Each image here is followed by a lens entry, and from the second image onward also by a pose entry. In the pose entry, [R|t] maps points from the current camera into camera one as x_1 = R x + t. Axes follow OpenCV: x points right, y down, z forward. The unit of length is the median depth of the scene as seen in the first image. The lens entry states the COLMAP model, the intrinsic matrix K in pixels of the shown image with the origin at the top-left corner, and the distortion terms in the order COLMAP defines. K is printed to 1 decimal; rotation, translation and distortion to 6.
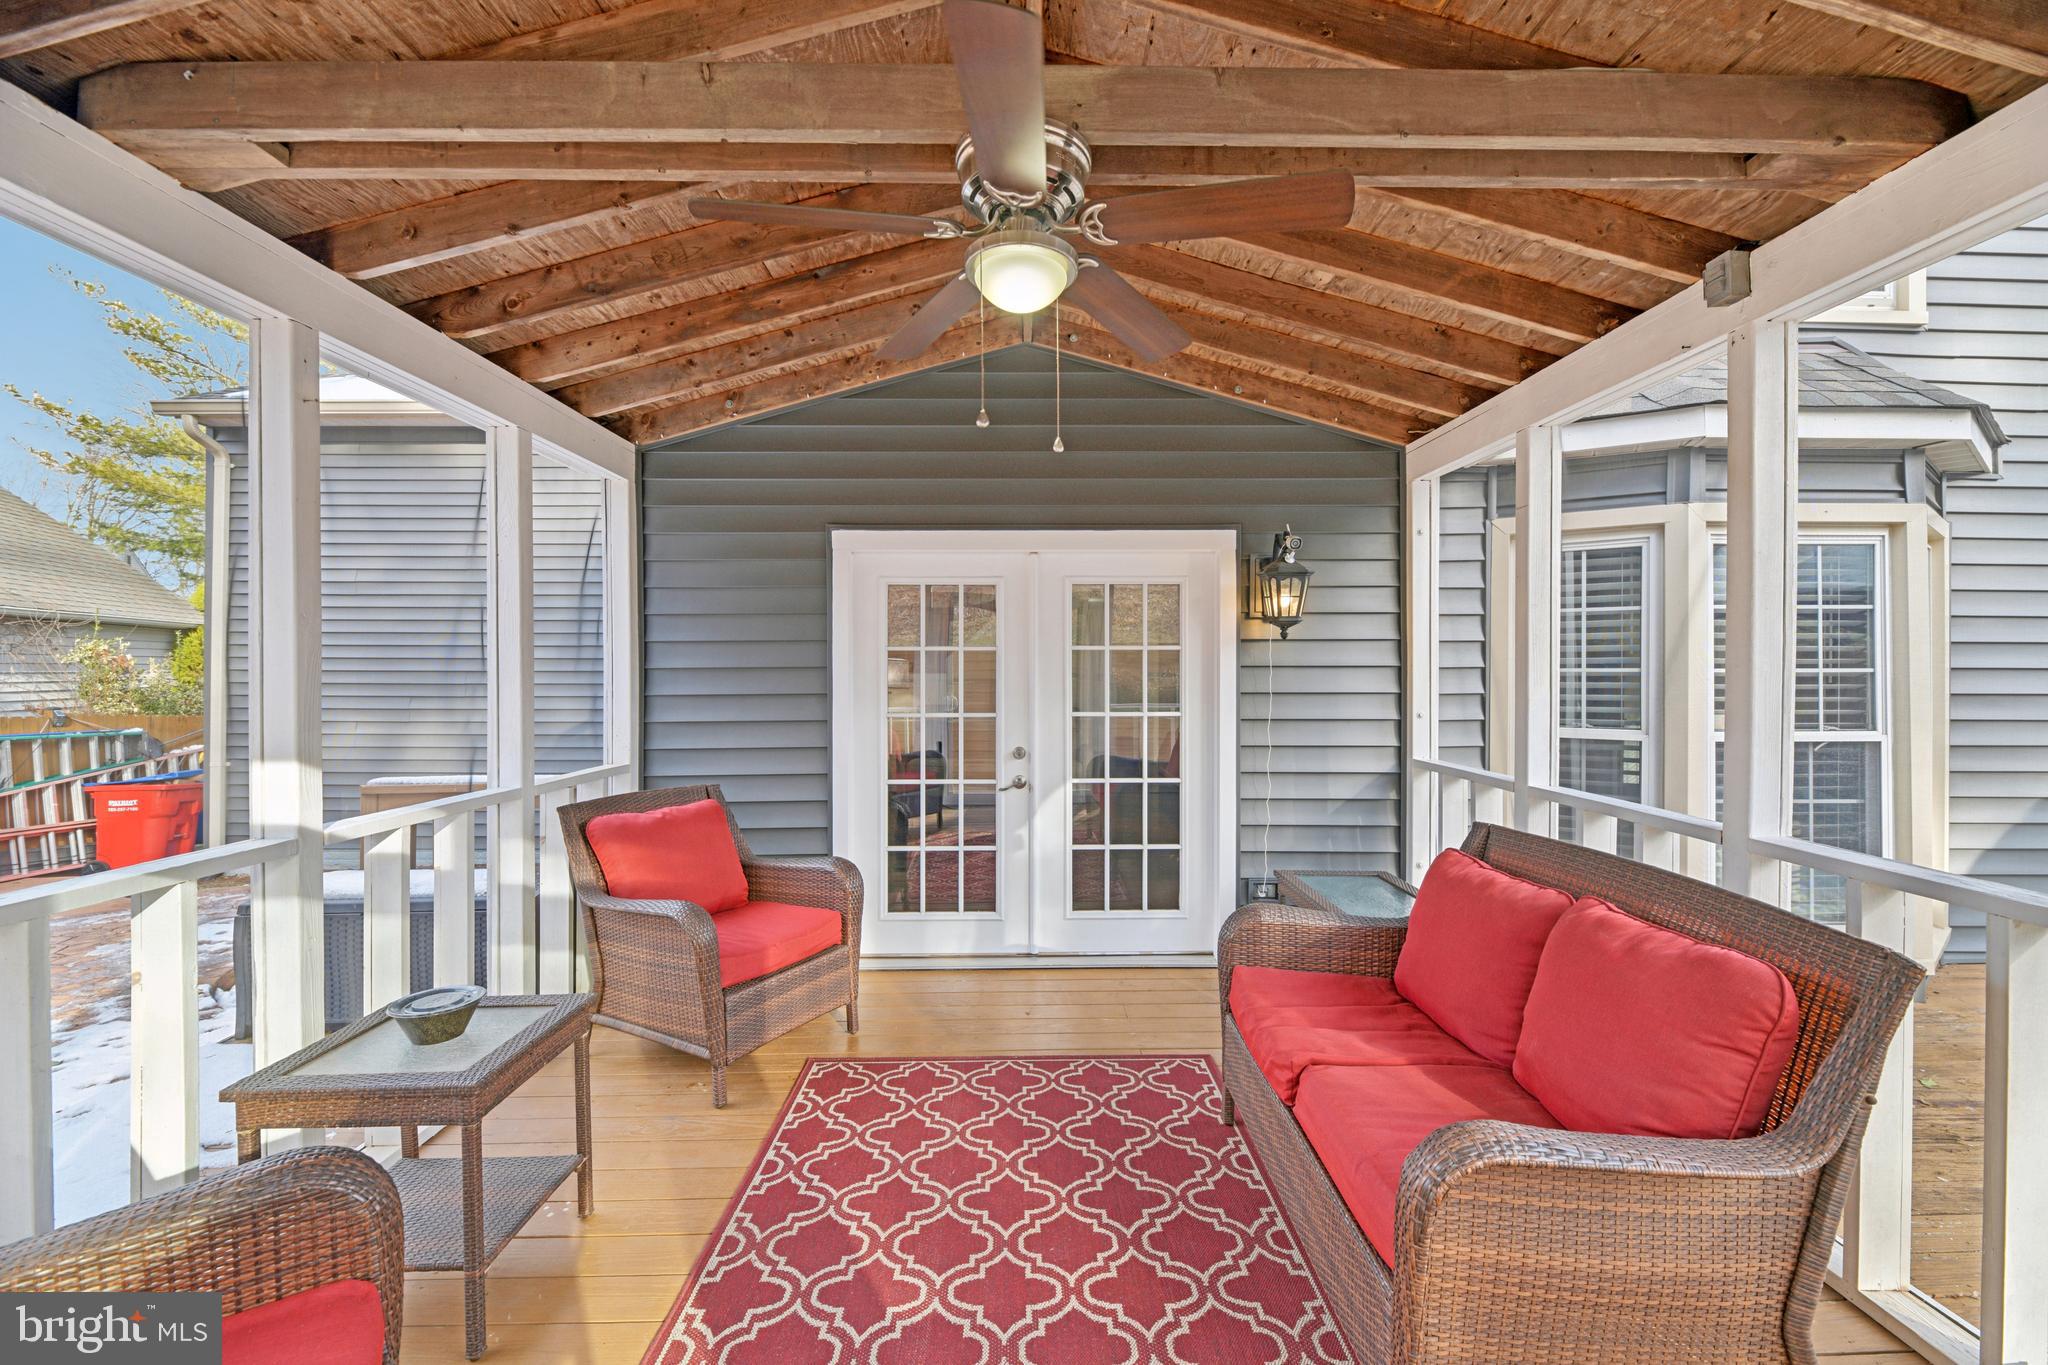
lens RADIAL K [[839.6, 0, 1026.1], [0, 839.6, 666.6], [0, 0, 1]] dist [0.004671, -0.002311]
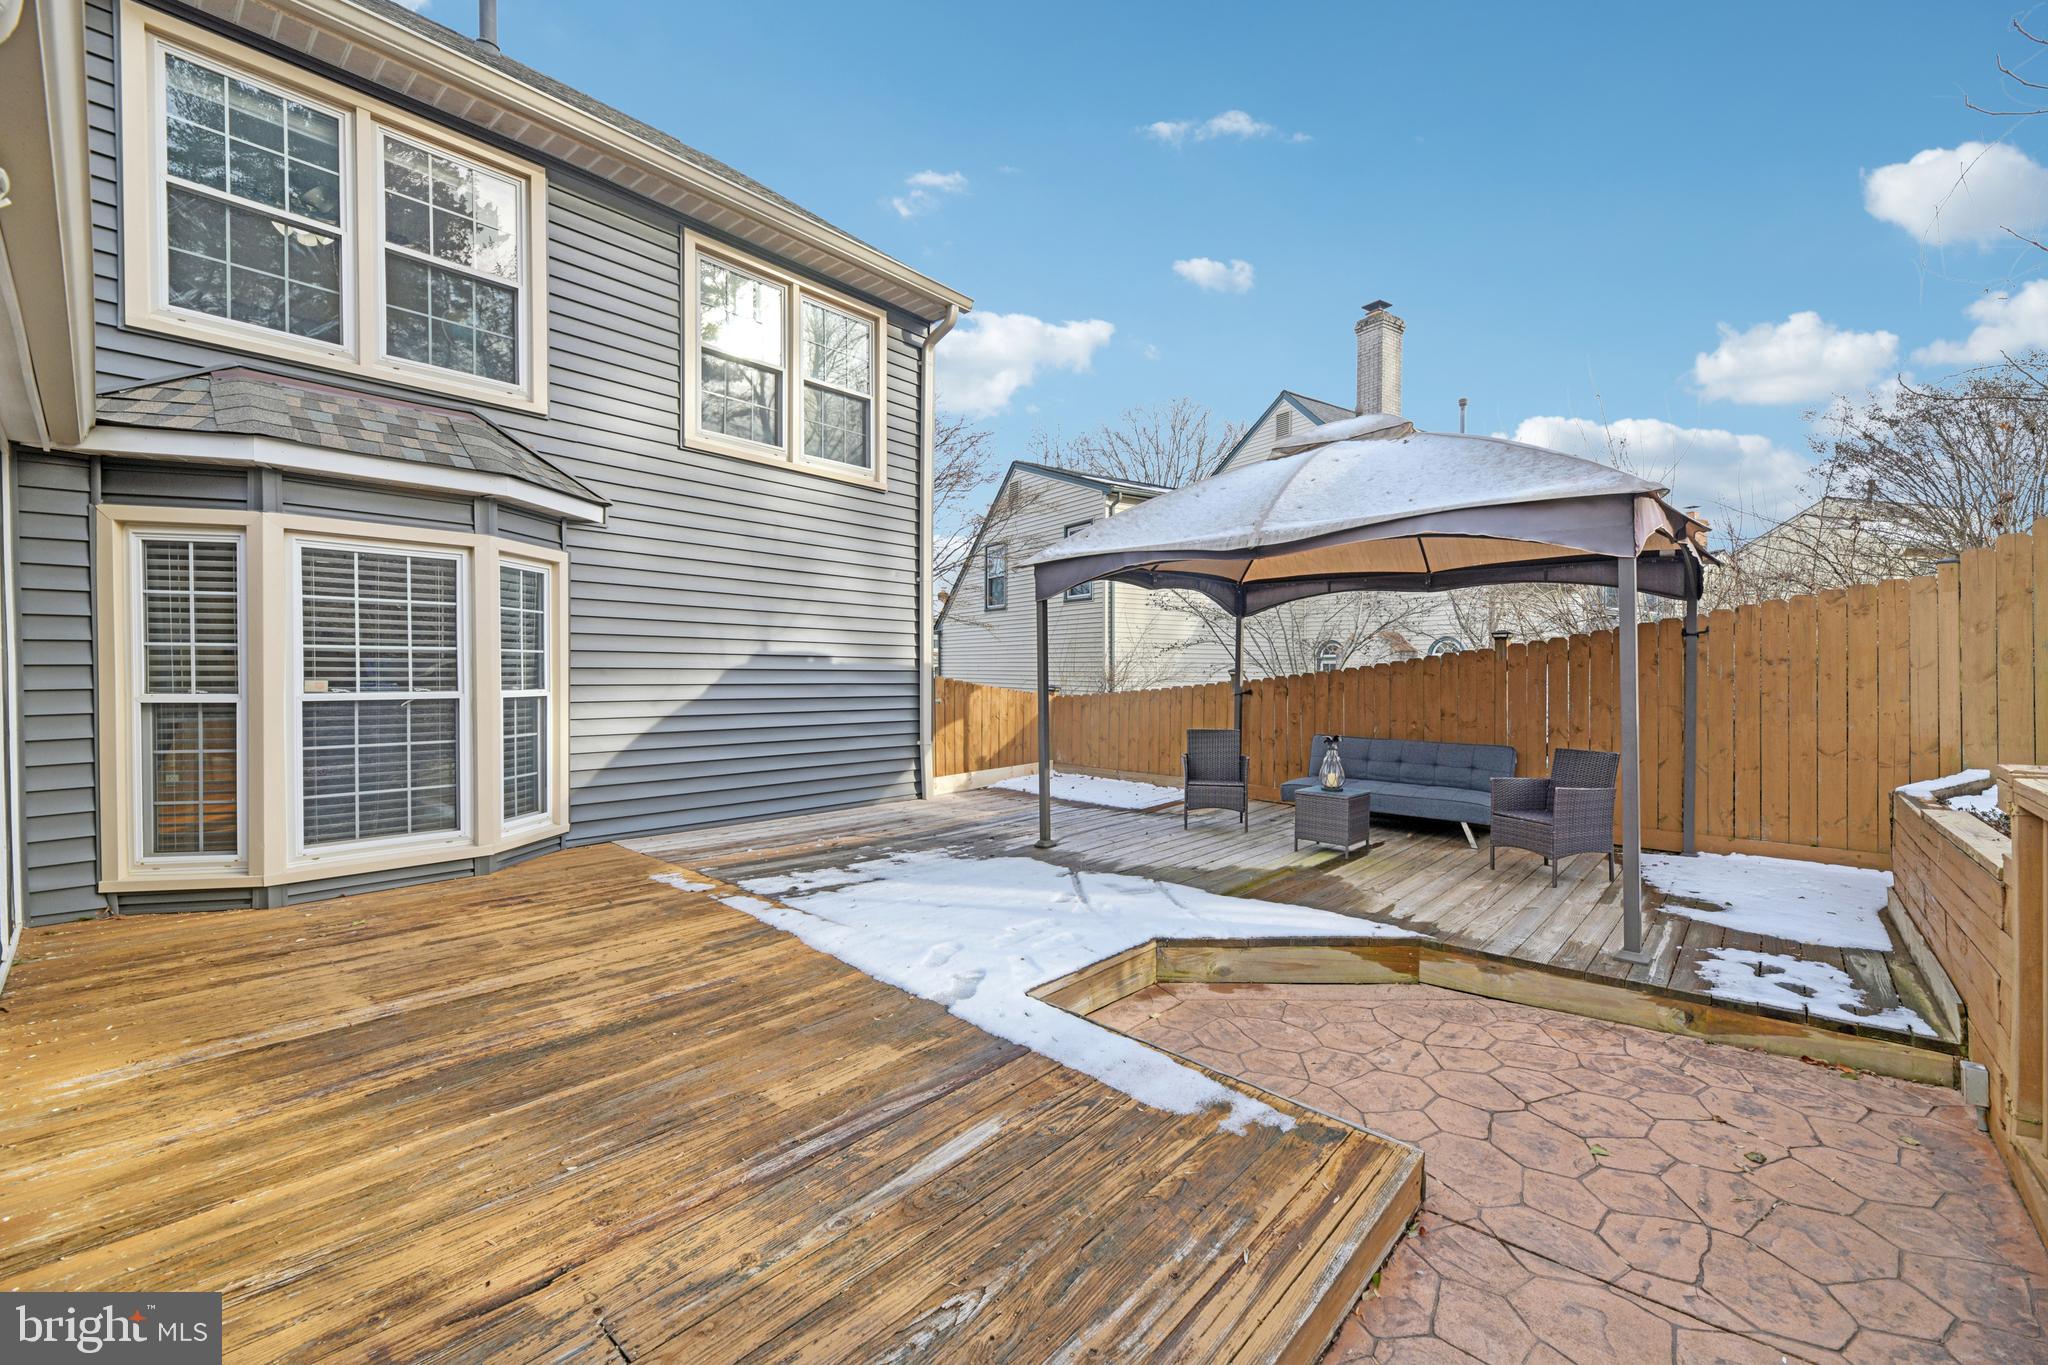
lens RADIAL K [[839.6, 0, 1020.1], [0, 839.6, 676.0], [0, 0, 1]] dist [0.004671, -0.002311]
pose [[0.677143, -0.003599, 0.735843, 0.596379], [-0.006053, 0.999927, 0.010461, 0.029701], [-0.735827, -0.011538, 0.677071, -0.656890]]
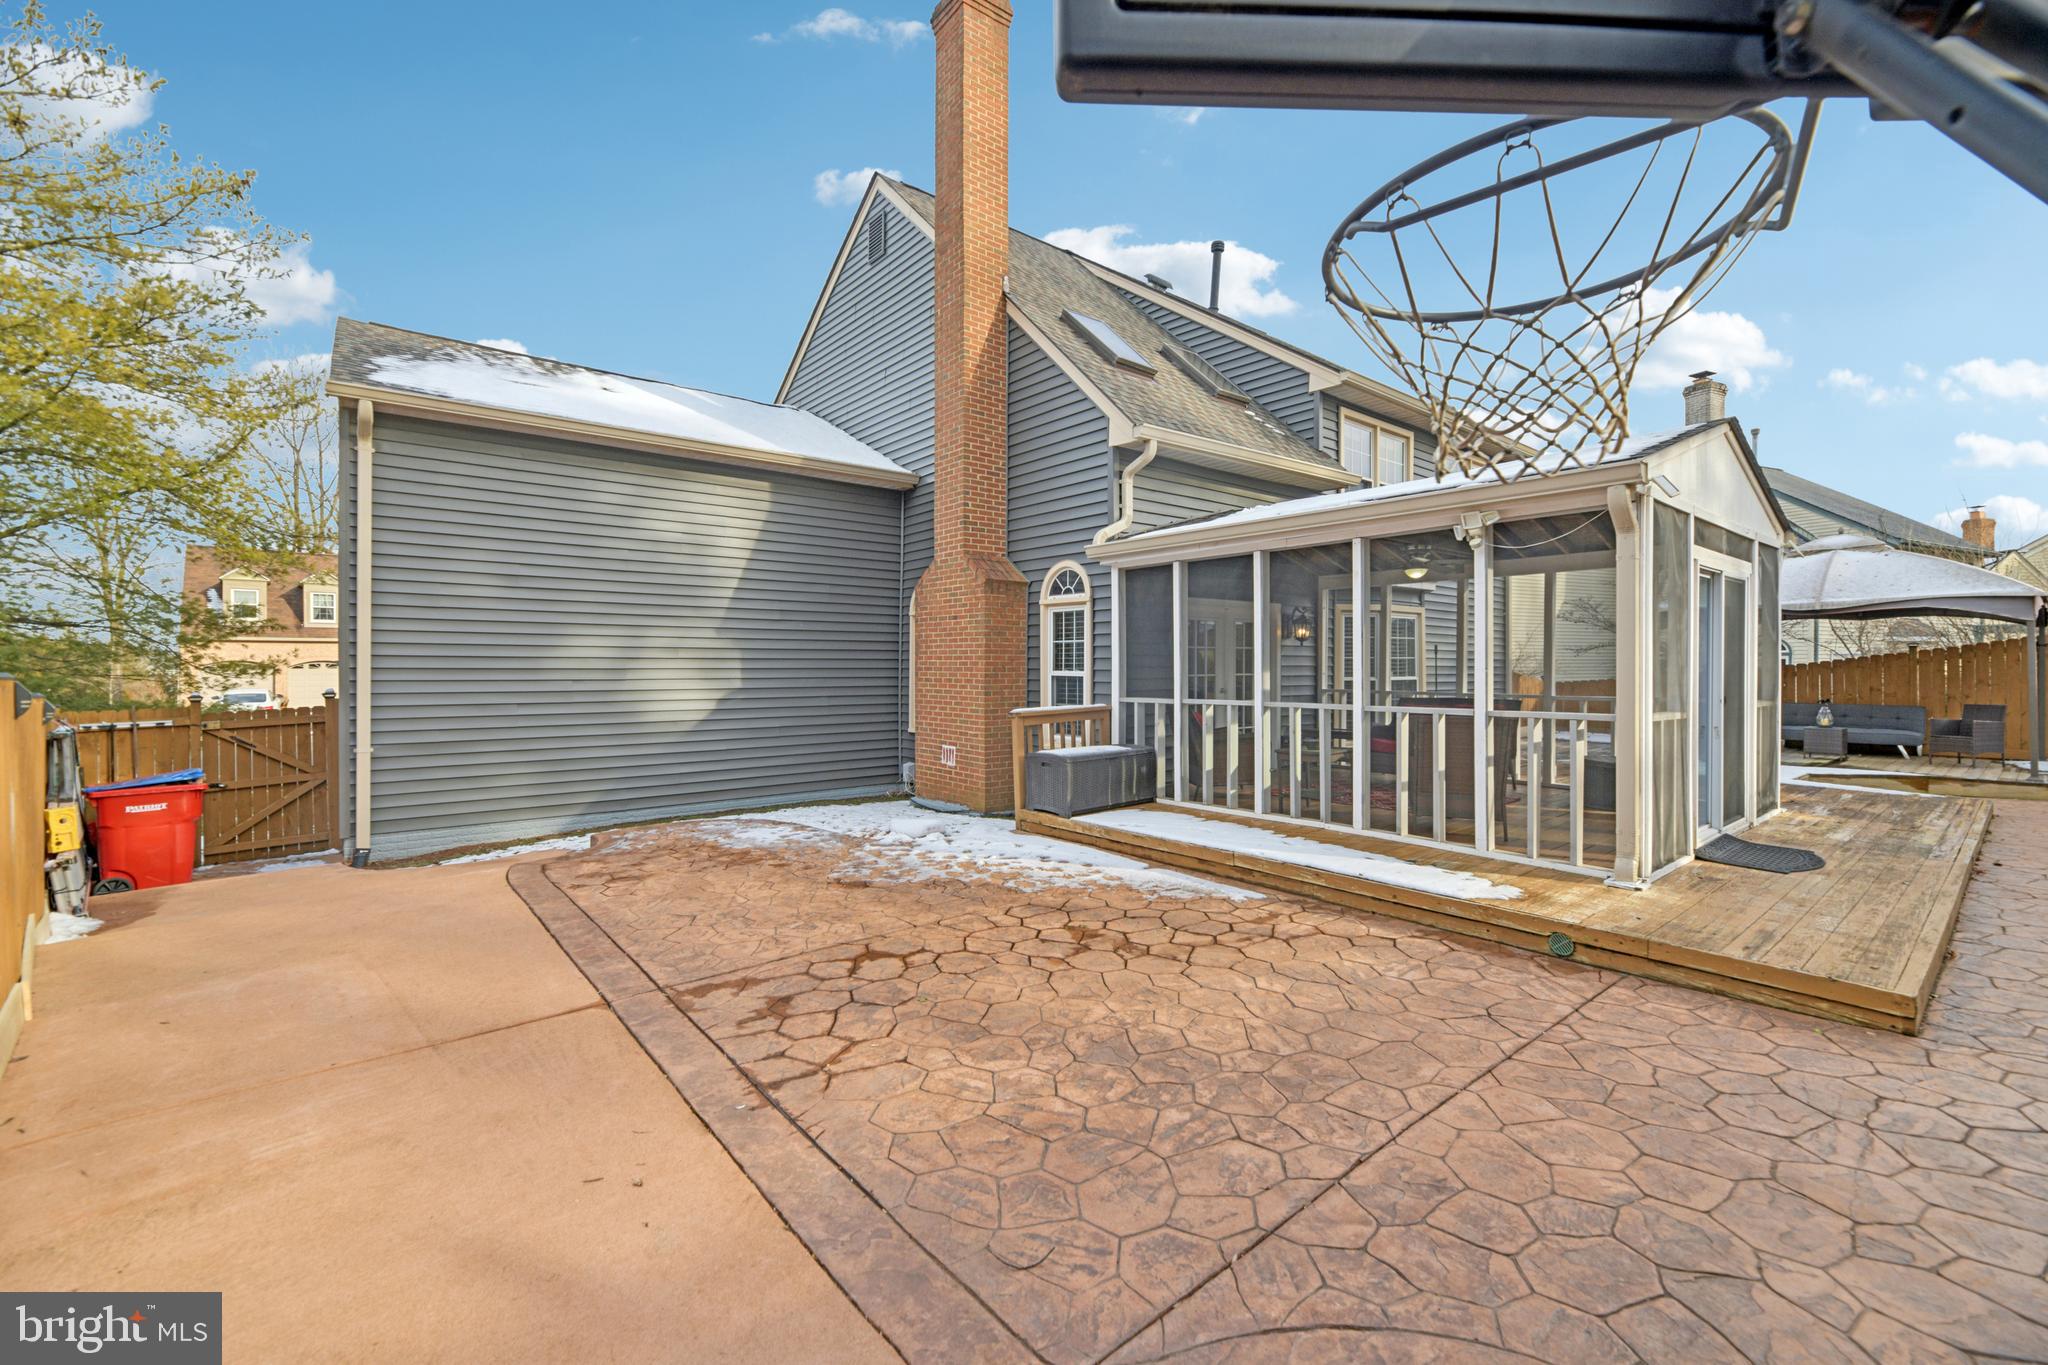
lens RADIAL K [[839.6, 0, 1054.0], [0, 839.6, 656.6], [0, 0, 1]] dist [0.004671, -0.002311]
pose [[0.771496, 0.000806, 0.636233, -2.078173], [-0.000548, 1.000000, -0.000603, 0.004040], [-0.636234, 0.000116, 0.771496, -0.592275]]
